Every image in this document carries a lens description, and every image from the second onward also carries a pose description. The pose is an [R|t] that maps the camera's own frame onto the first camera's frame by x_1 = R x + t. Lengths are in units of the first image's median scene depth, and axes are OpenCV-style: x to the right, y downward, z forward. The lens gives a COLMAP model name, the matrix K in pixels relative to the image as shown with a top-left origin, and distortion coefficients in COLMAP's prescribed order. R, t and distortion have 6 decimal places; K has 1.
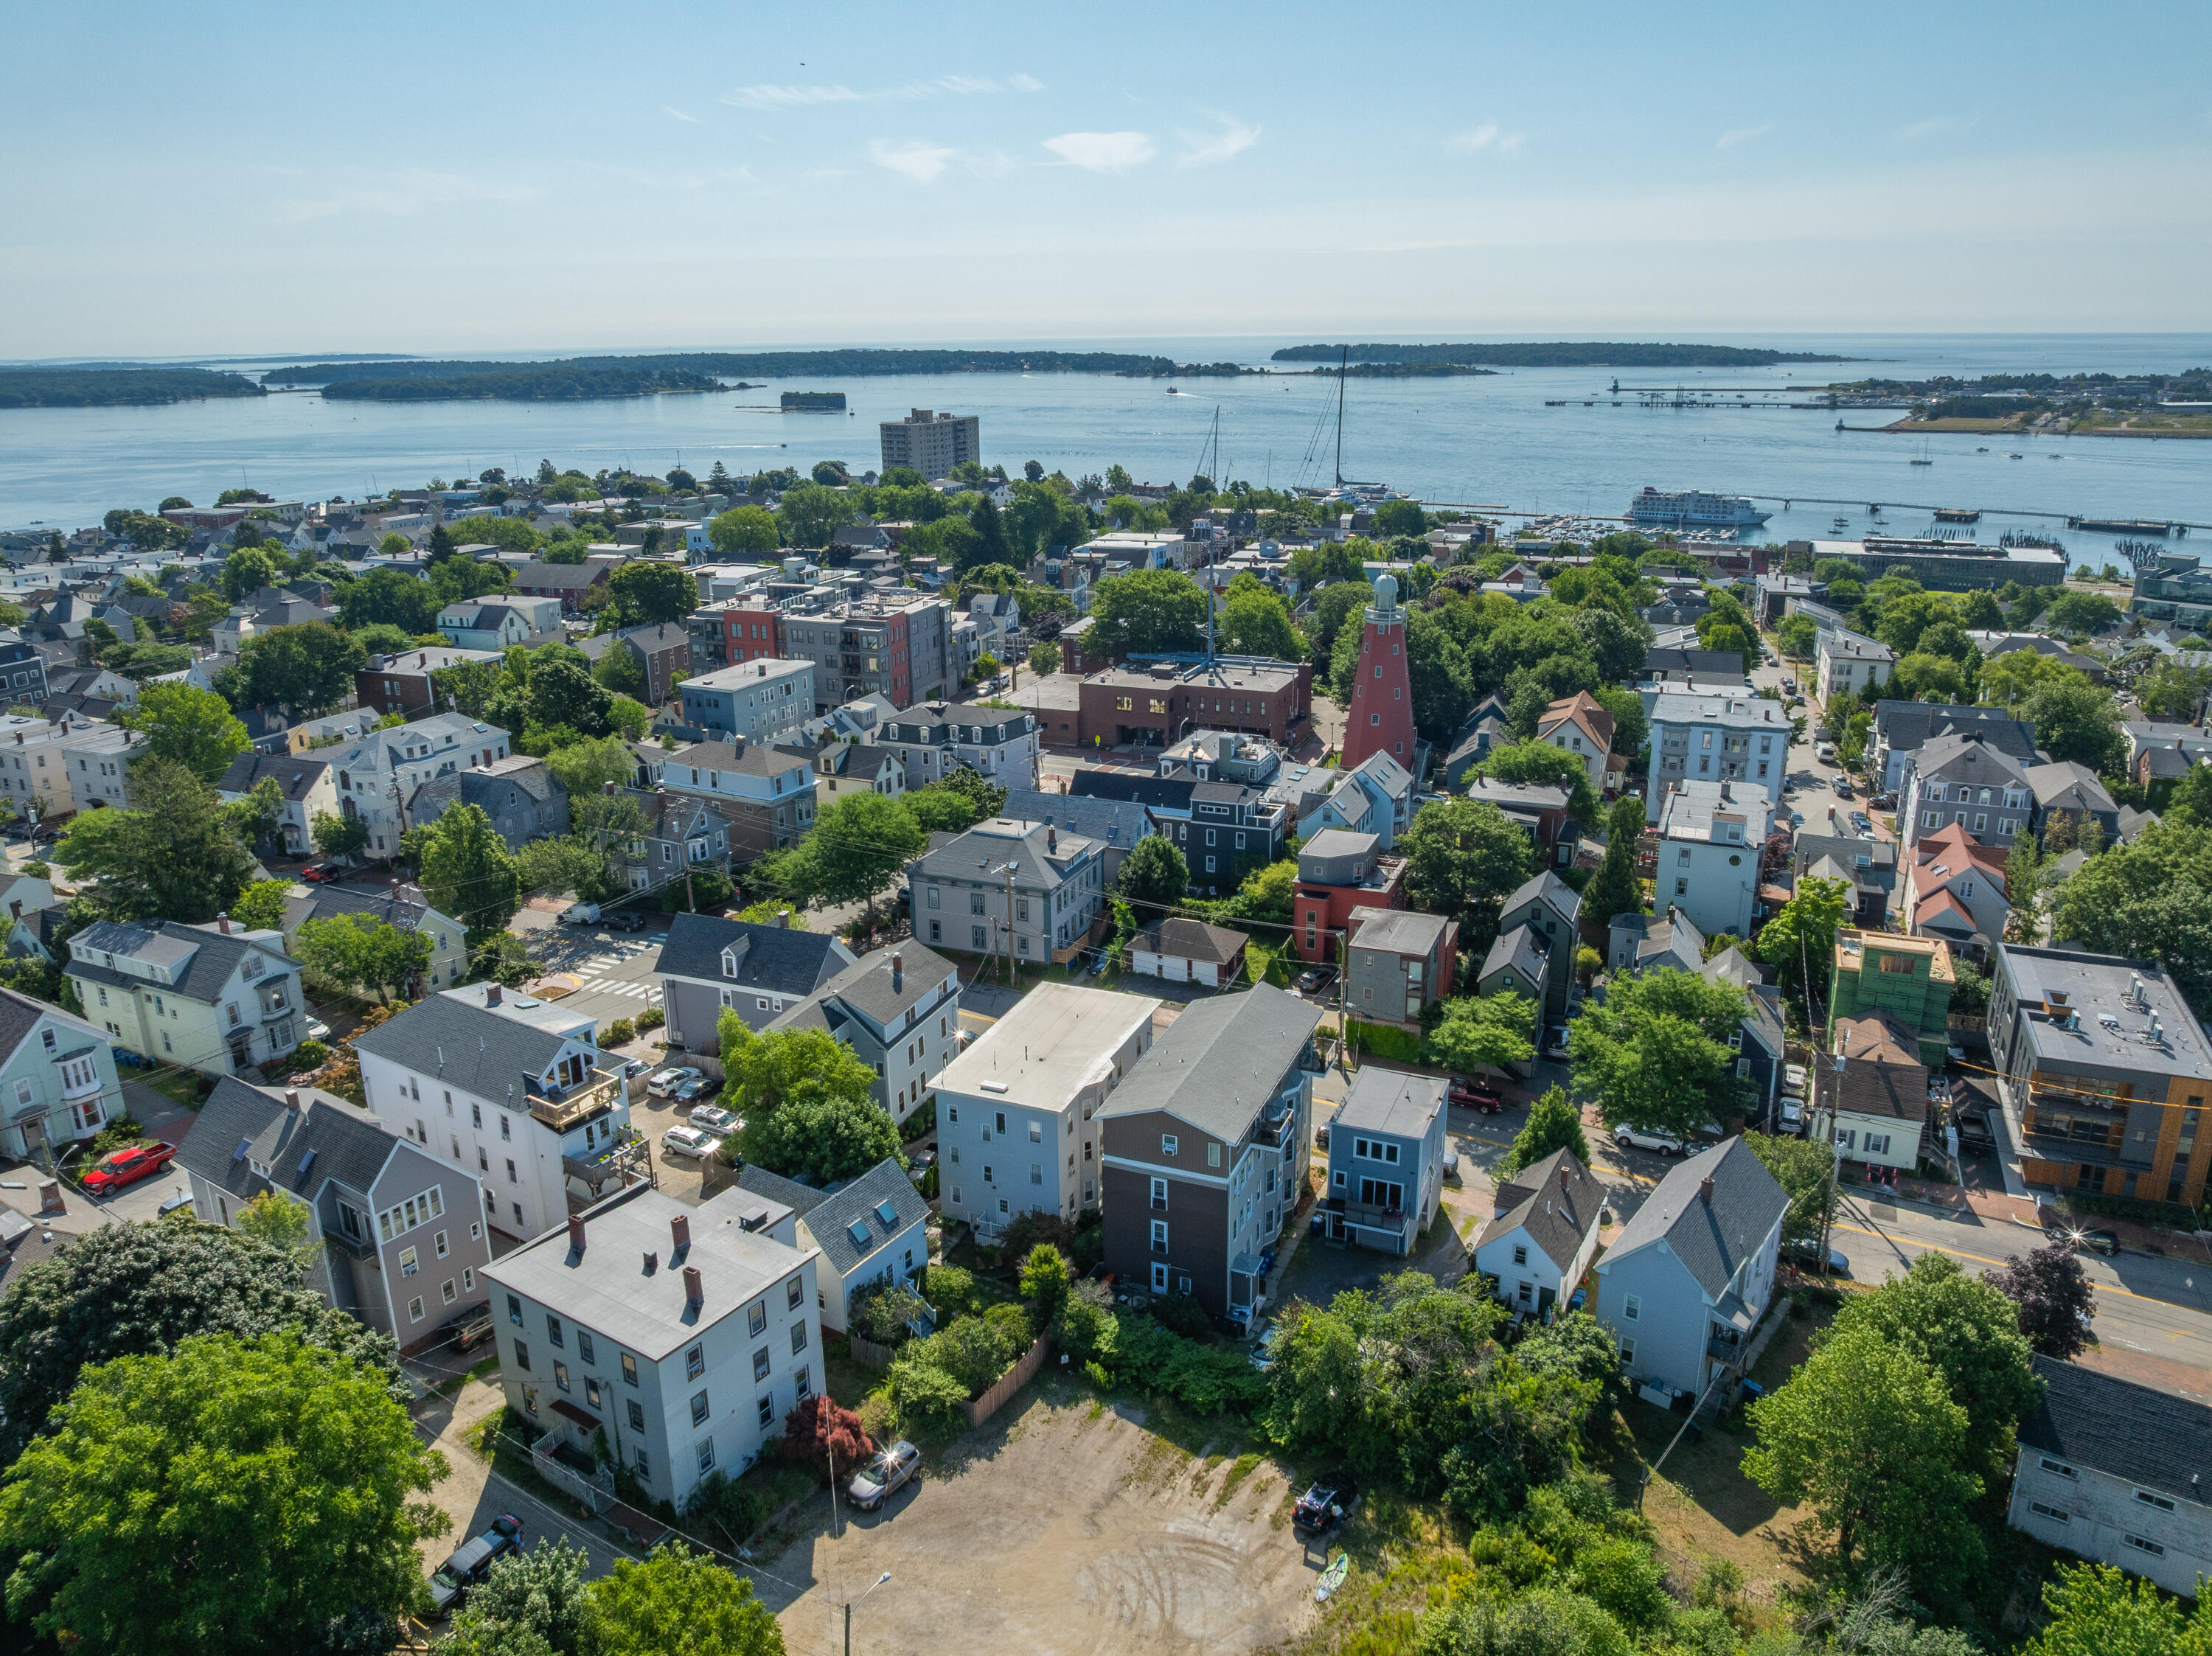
lens RADIAL K [[1557.8, 0, 1106.0], [0, 1557.8, 828.0], [0, 0, 1]] dist [-0.033348, 0.002386]
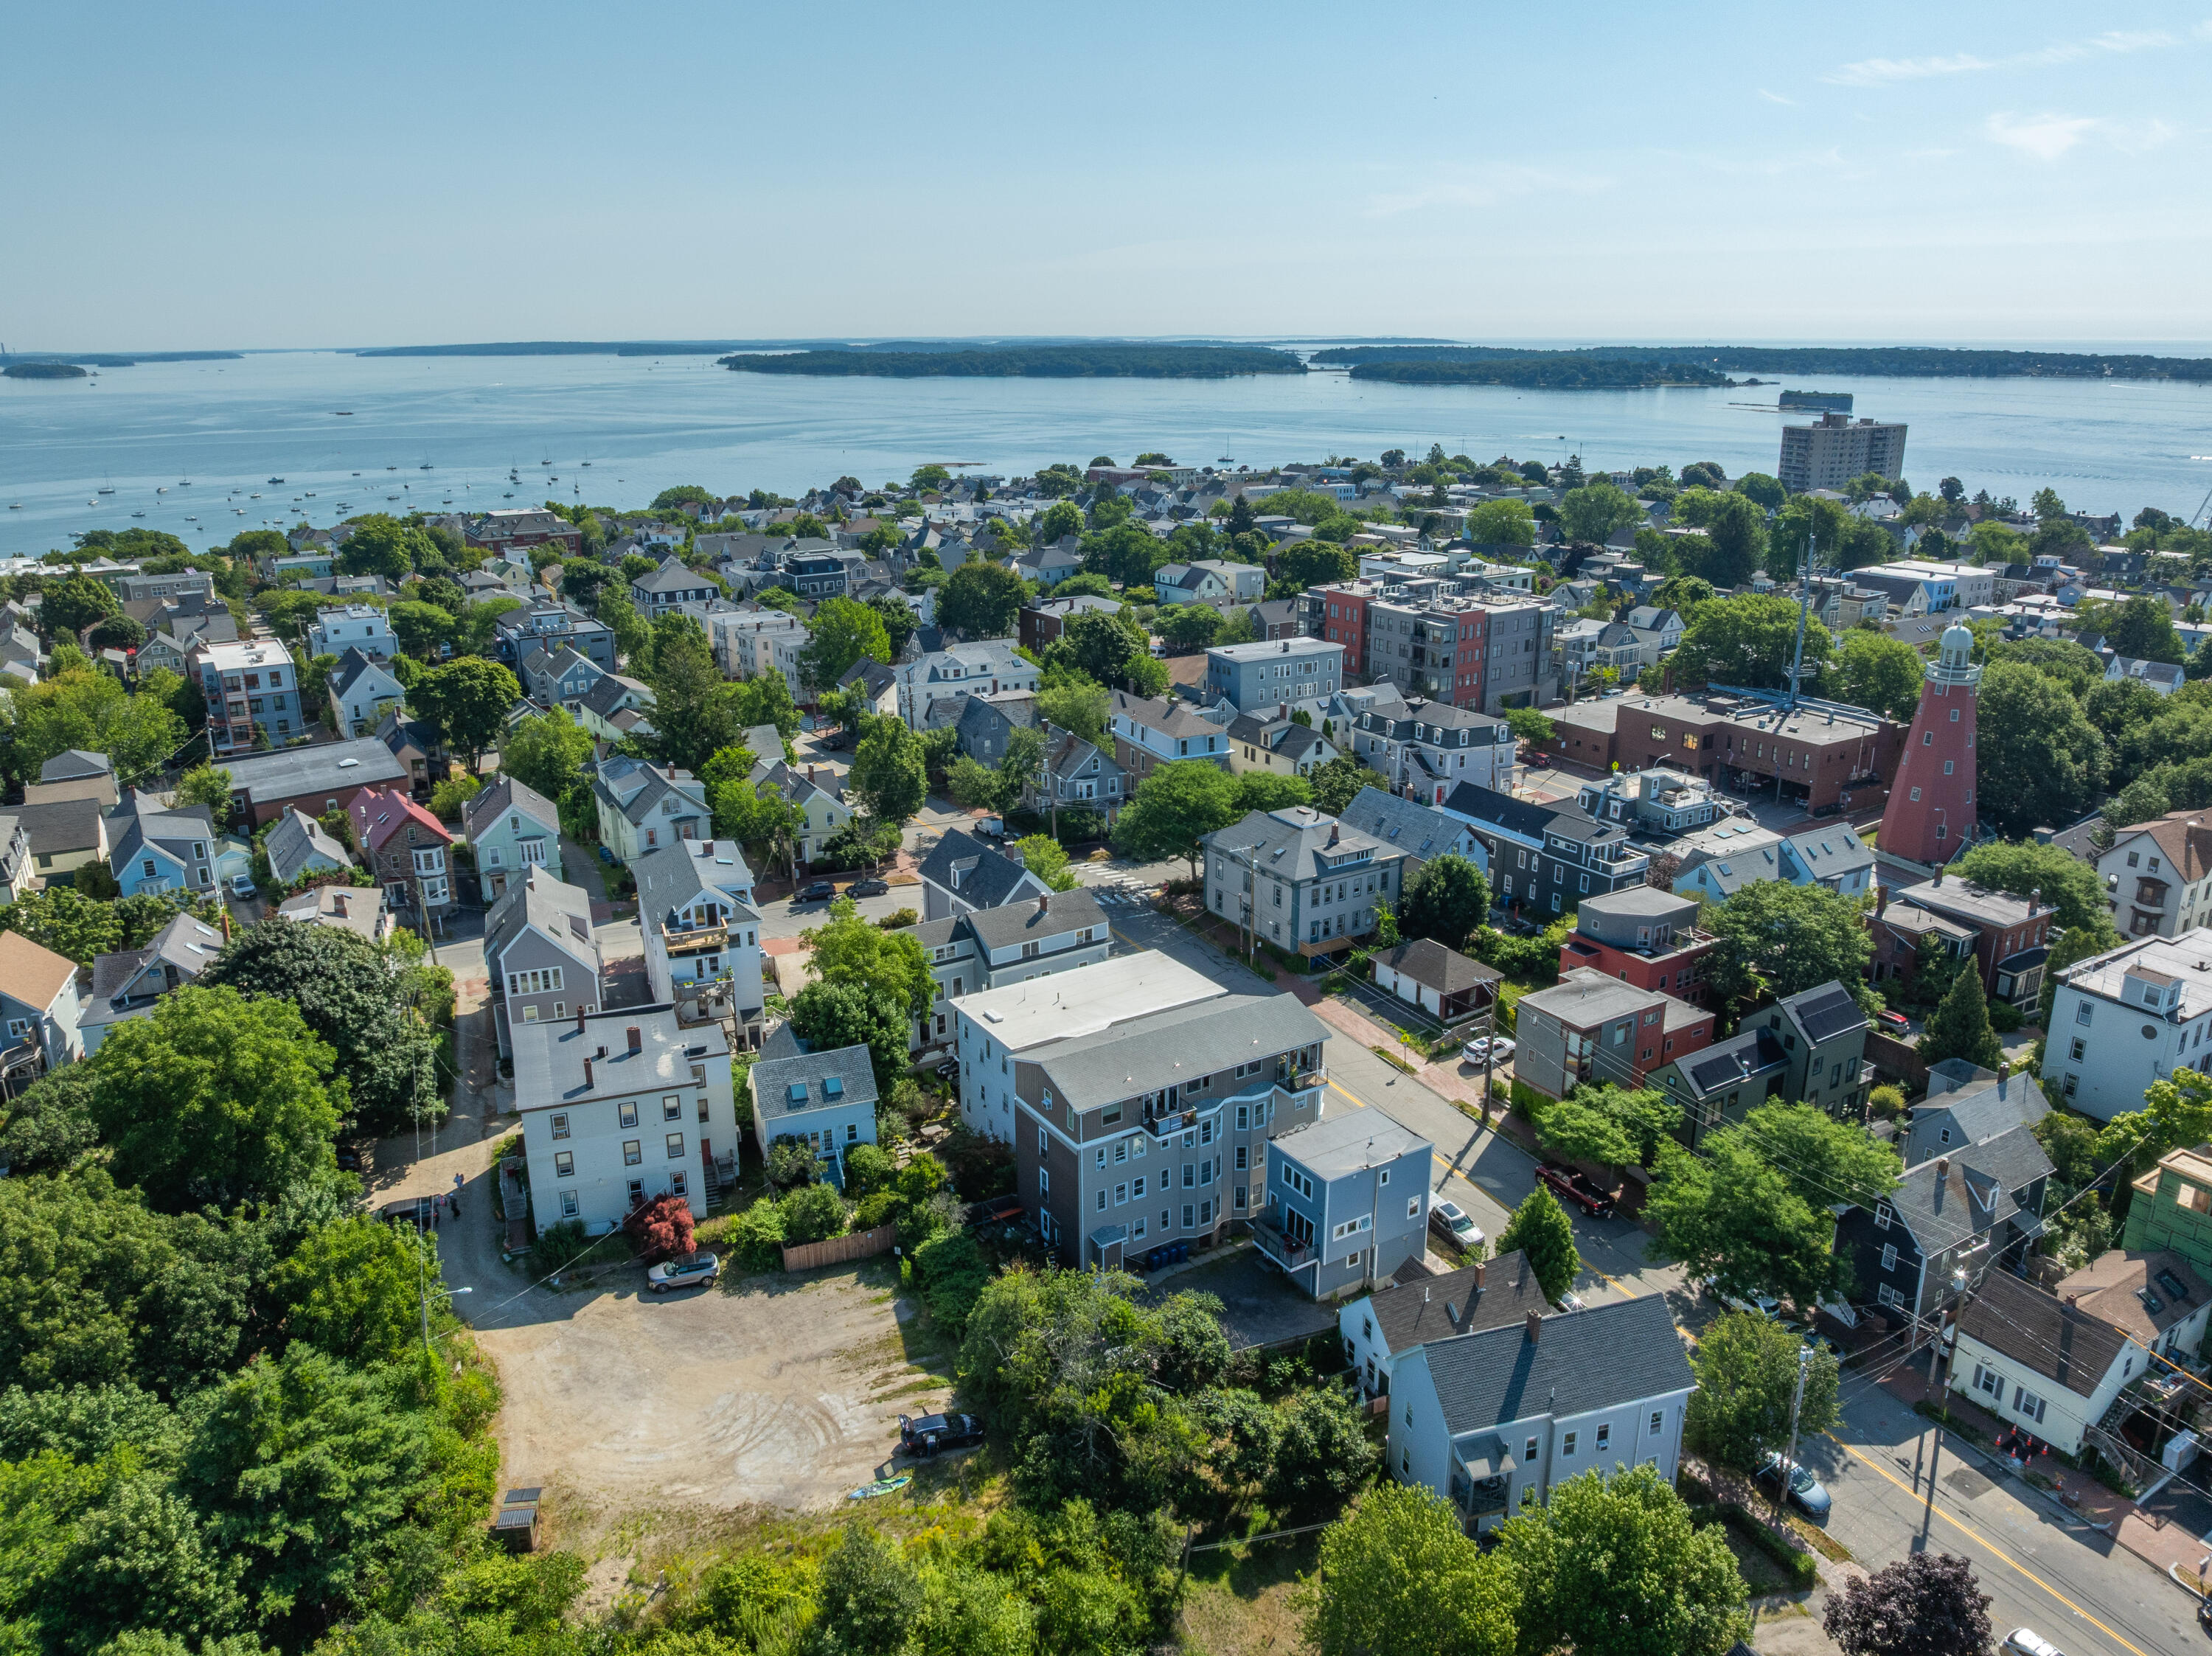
lens RADIAL K [[1557.8, 0, 1106.0], [0, 1557.8, 828.0], [0, 0, 1]] dist [-0.033348, 0.002386]
pose [[0.815150, 0.184796, -0.548982, 0.278621], [-0.181577, 0.981497, 0.060775, -0.022433], [0.550055, 0.050142, 0.833622, 0.056561]]
